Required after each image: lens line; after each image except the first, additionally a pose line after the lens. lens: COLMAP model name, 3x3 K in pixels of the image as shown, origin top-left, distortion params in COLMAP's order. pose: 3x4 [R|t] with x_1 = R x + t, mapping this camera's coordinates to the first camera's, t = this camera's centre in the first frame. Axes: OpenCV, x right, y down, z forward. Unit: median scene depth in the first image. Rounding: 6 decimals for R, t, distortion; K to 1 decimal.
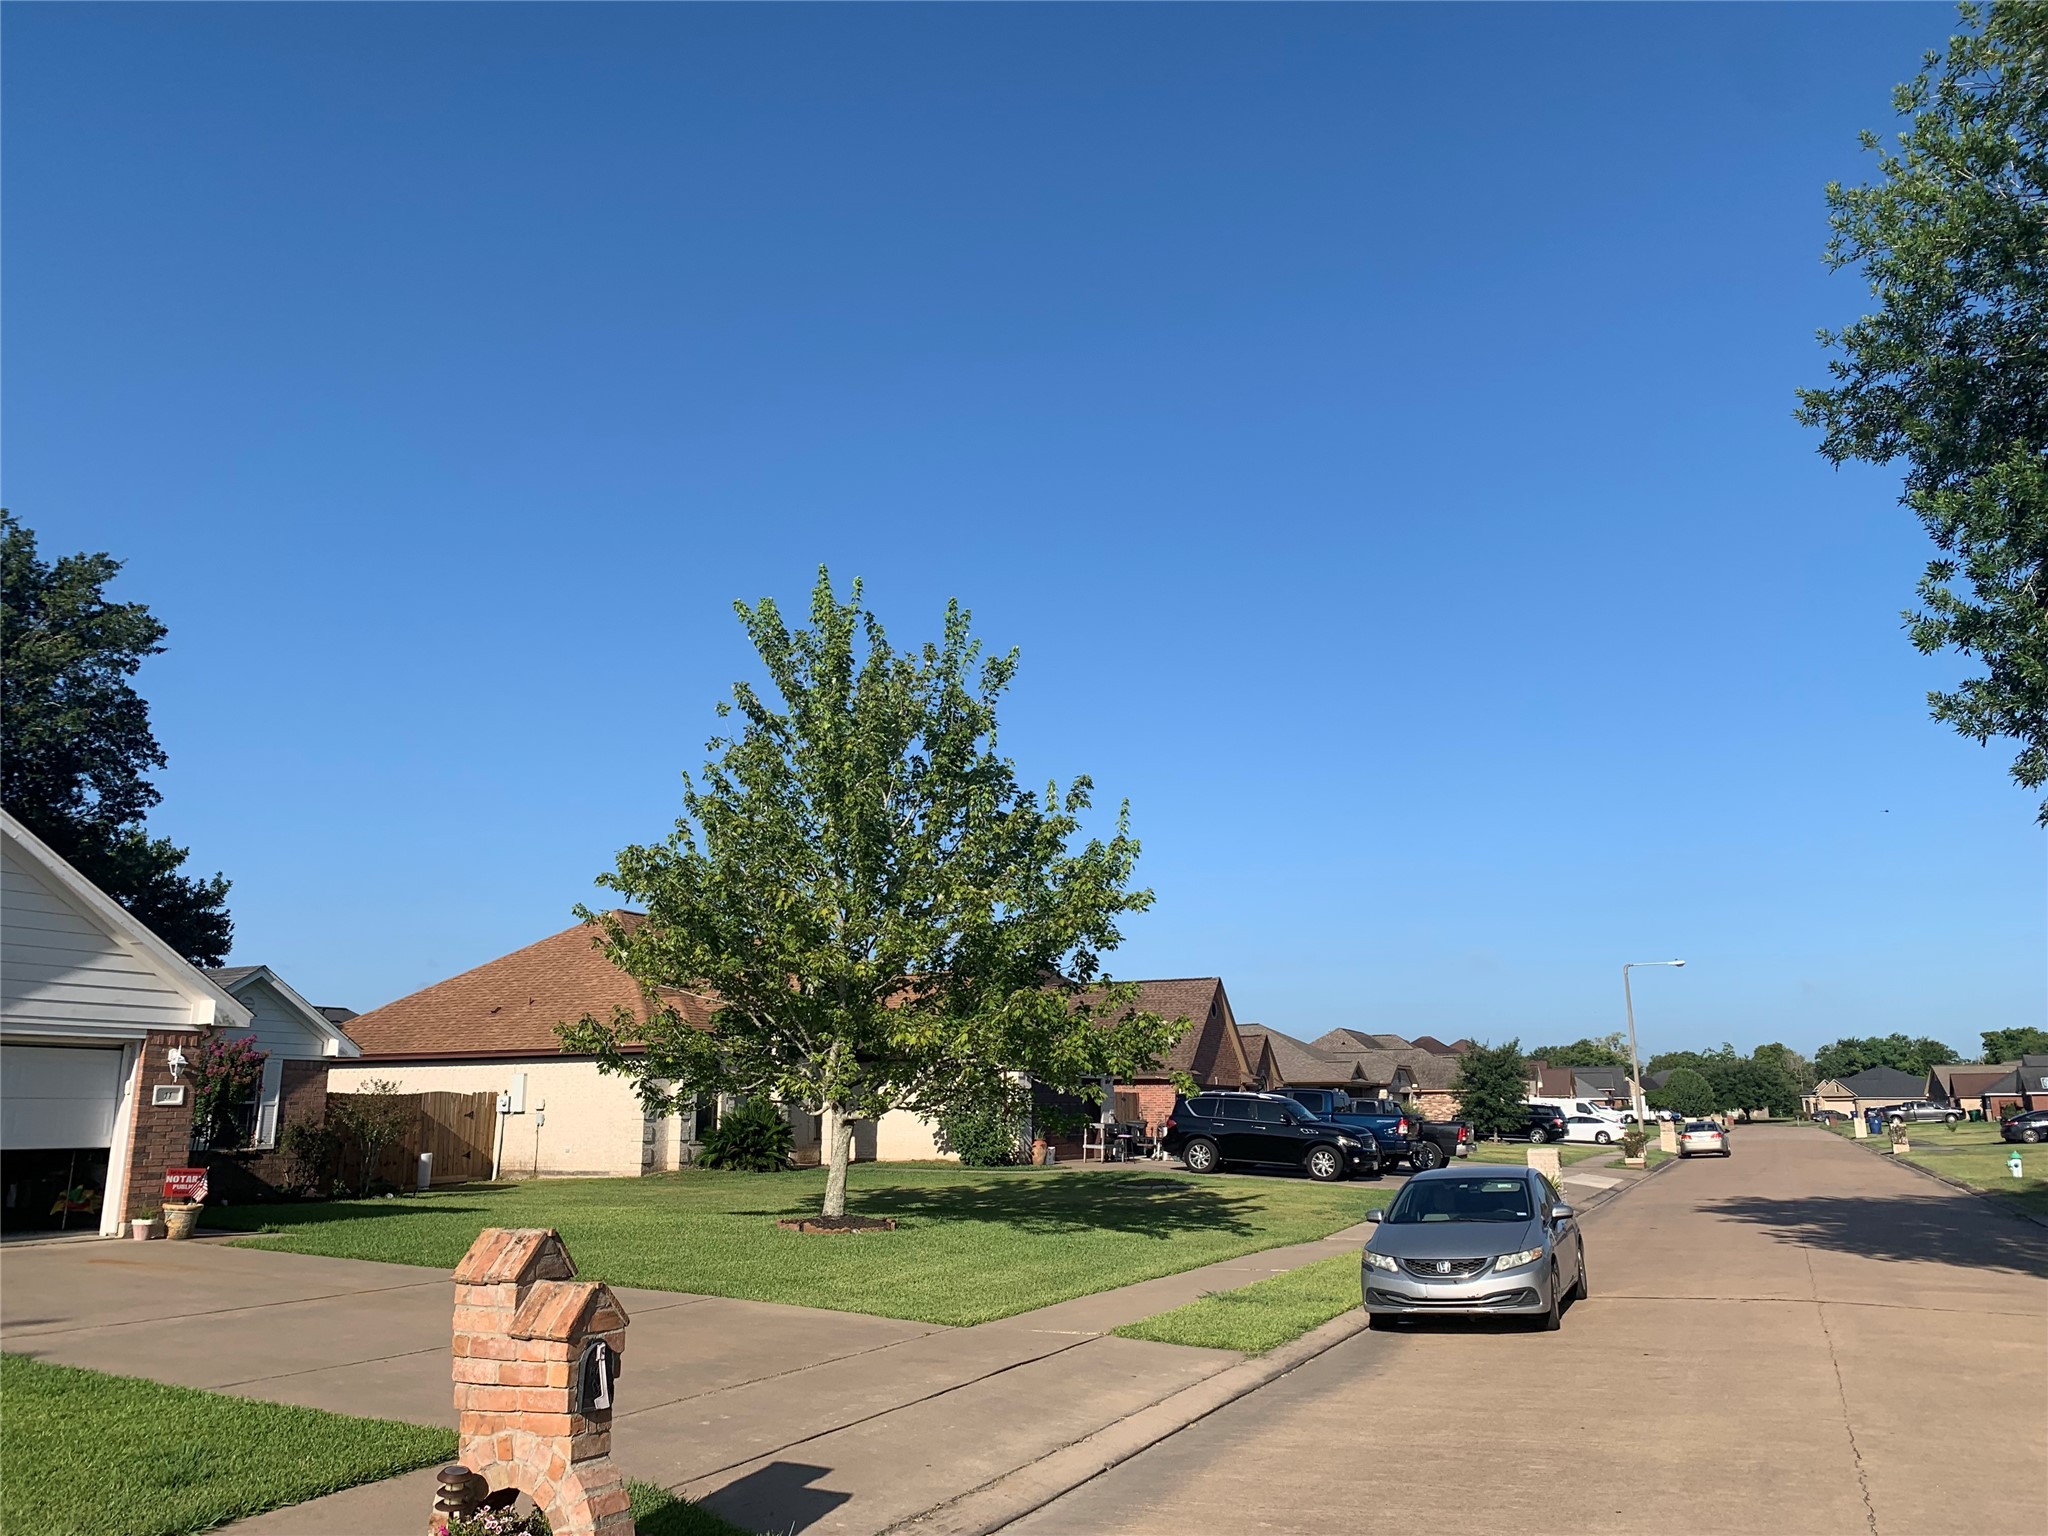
lens RADIAL K [[1576.5, 0, 1016.9], [0, 1576.5, 750.3], [0, 0, 1]] dist [0.030112, -0.032182]
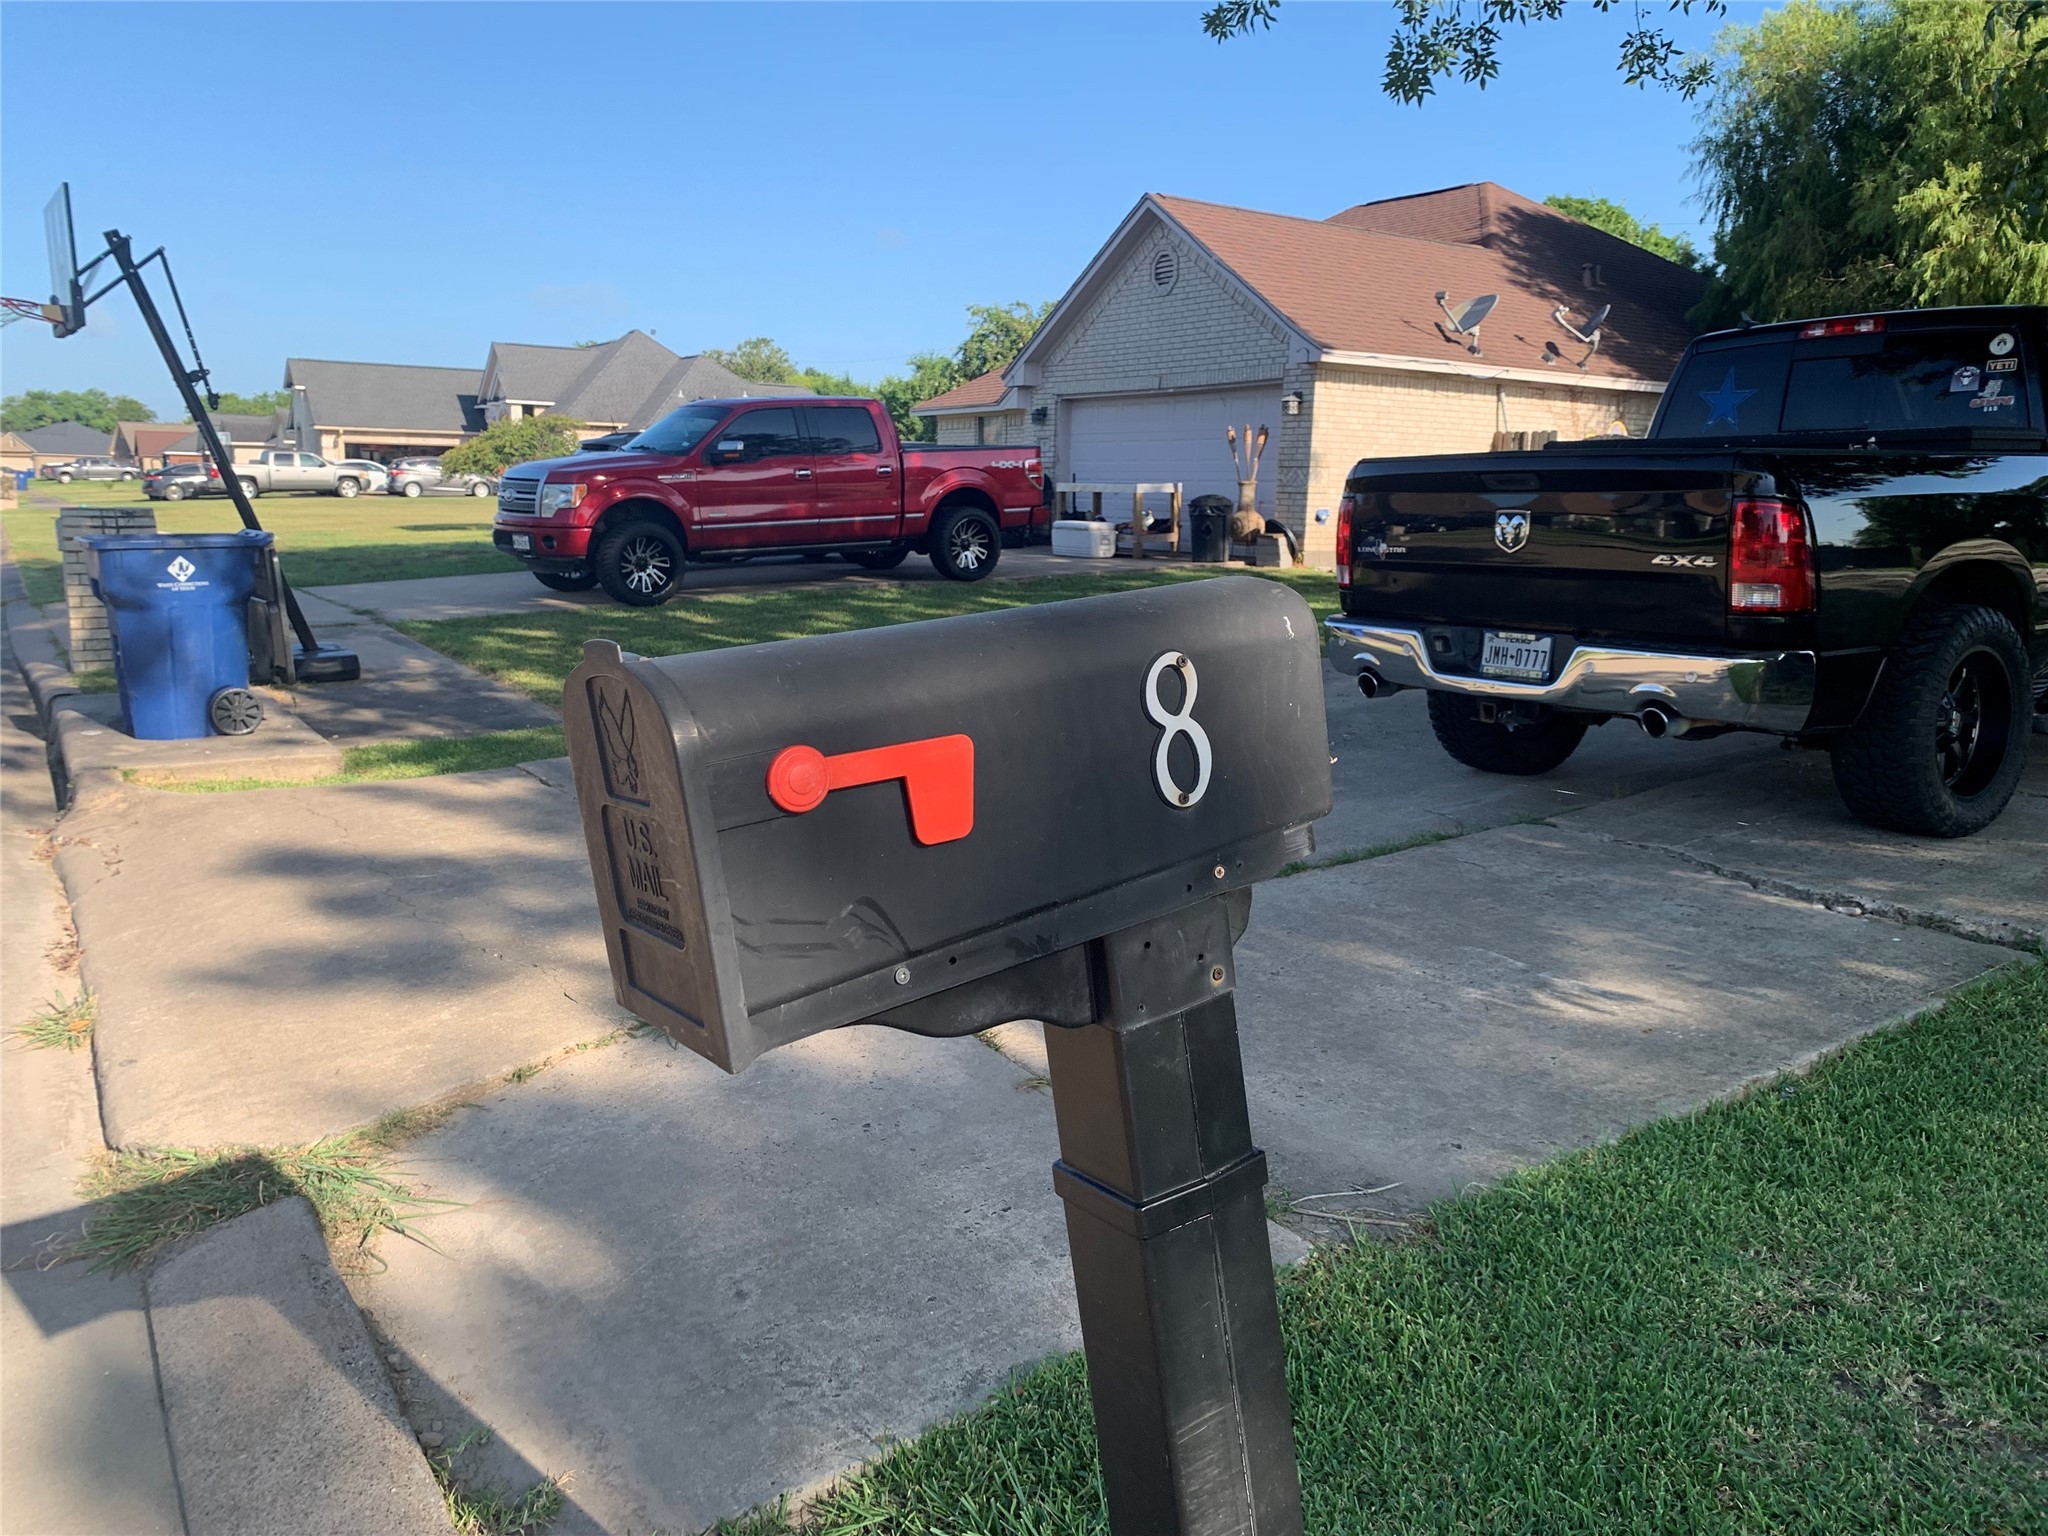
lens RADIAL K [[1576.5, 0, 1016.9], [0, 1576.5, 750.3], [0, 0, 1]] dist [0.030112, -0.032182]
pose [[0.533089, -0.118243, 0.837756, 0.198112], [-0.213615, 0.939295, 0.268504, 0.061976], [-0.818648, -0.322094, 0.475469, 0.232823]]
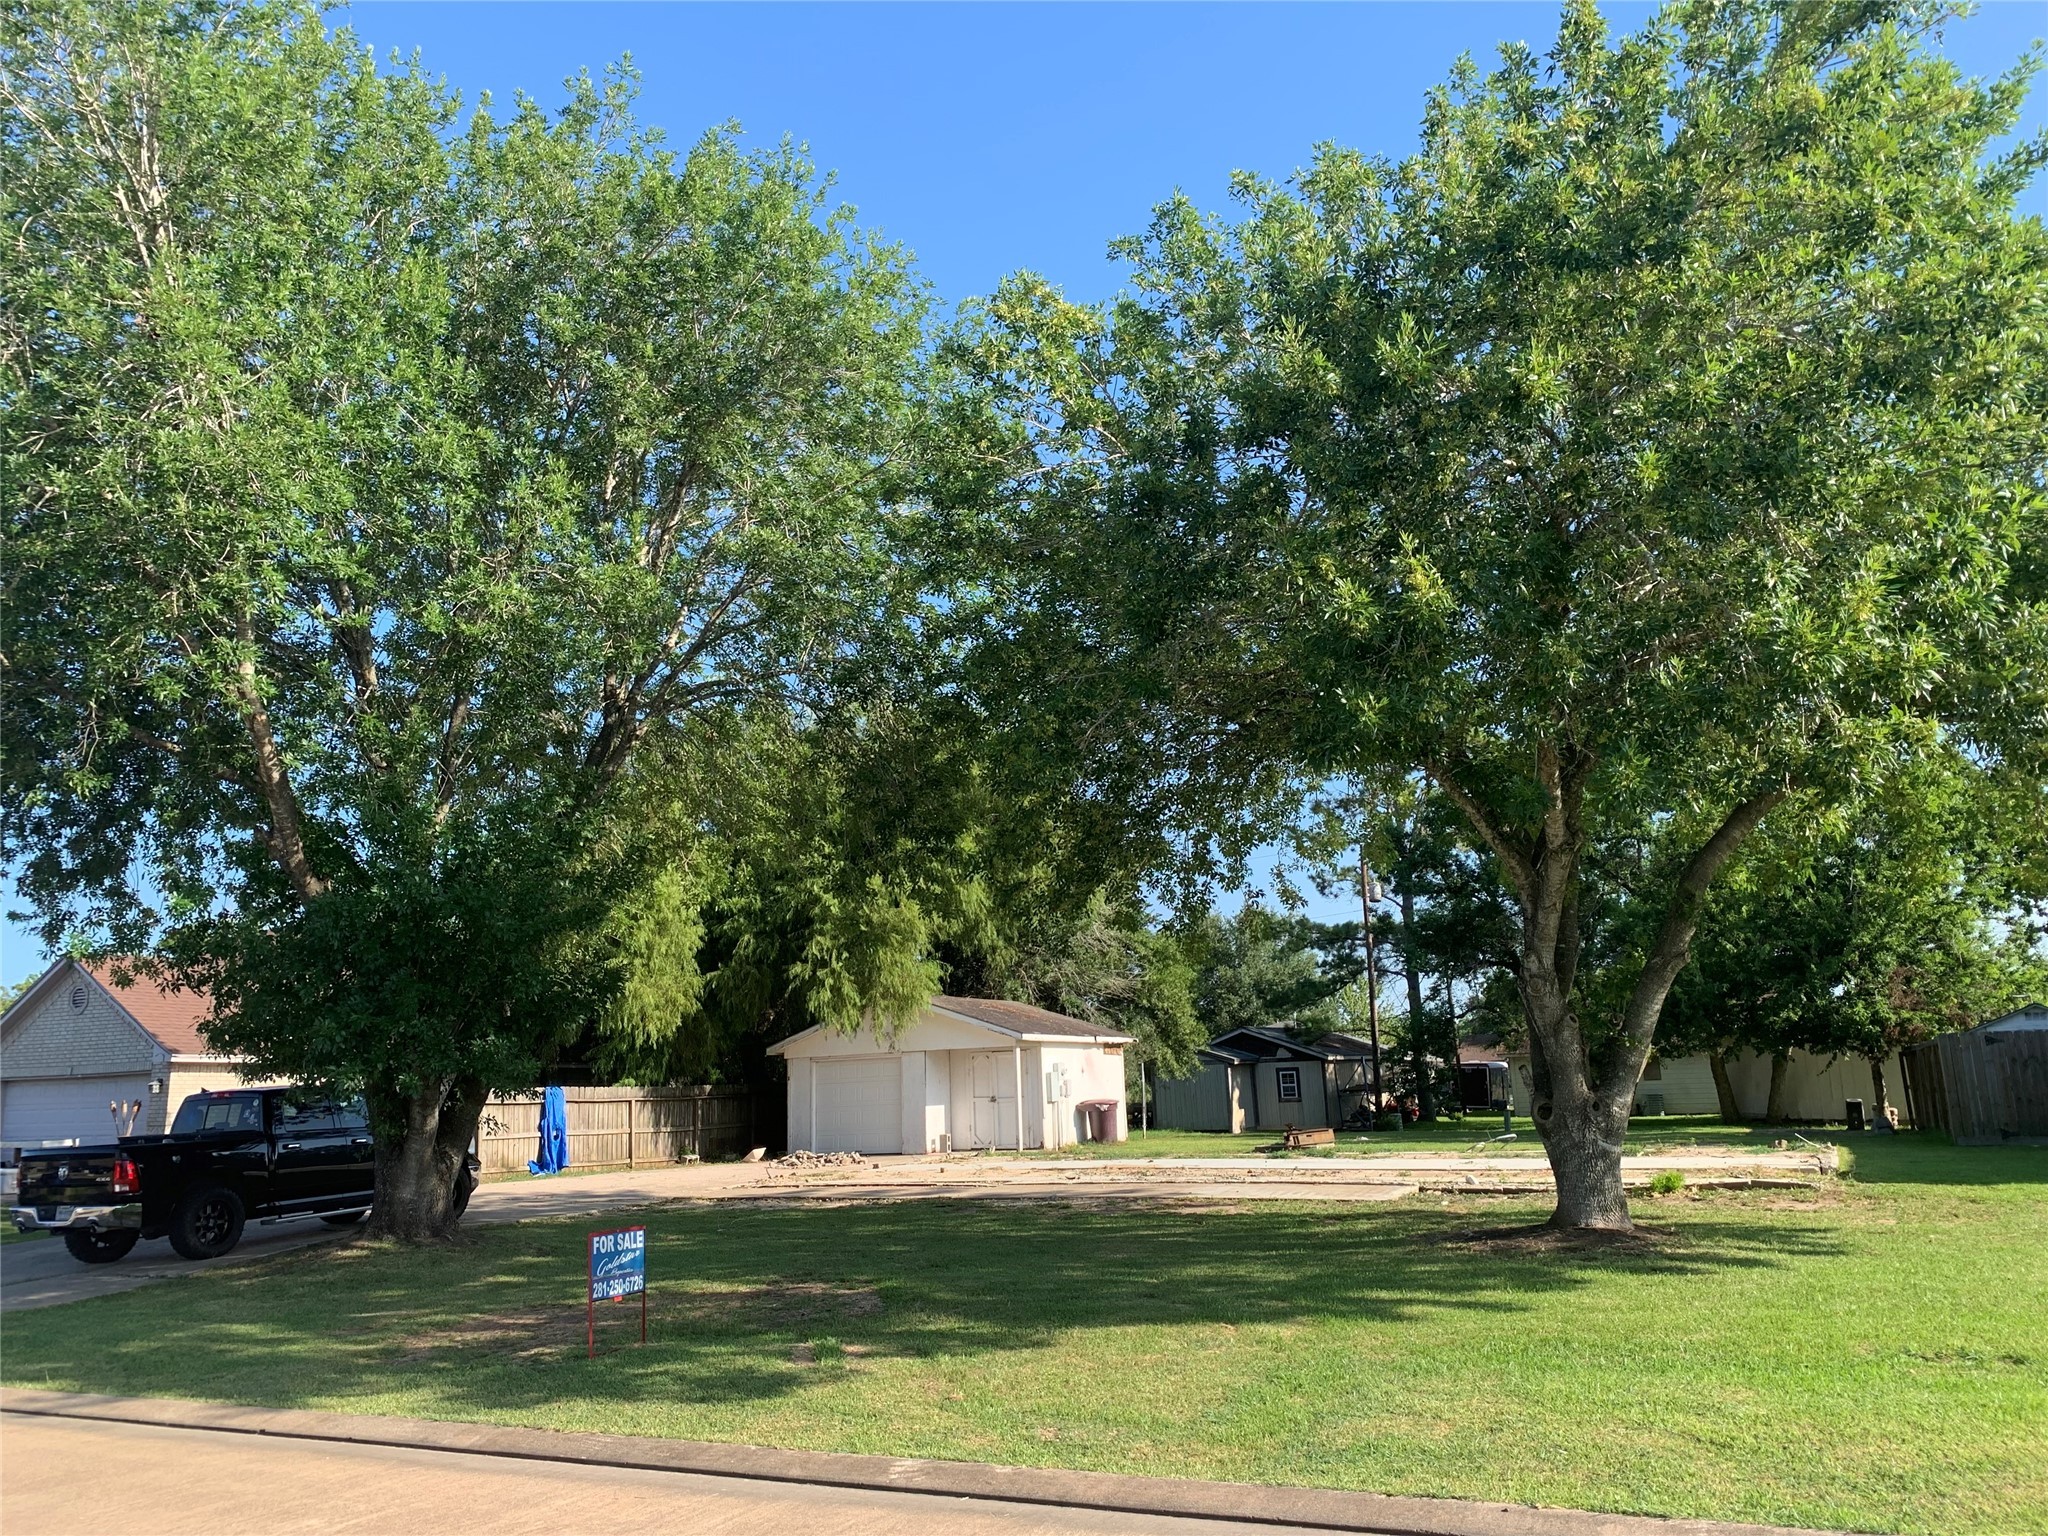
lens RADIAL K [[1576.5, 0, 1016.9], [0, 1576.5, 750.3], [0, 0, 1]] dist [0.030112, -0.032182]
pose [[0.025611, 0.221511, 0.974821, -0.041702], [-0.195408, 0.957439, -0.212427, 0.014810], [-0.980388, -0.185047, 0.067806, 0.052199]]
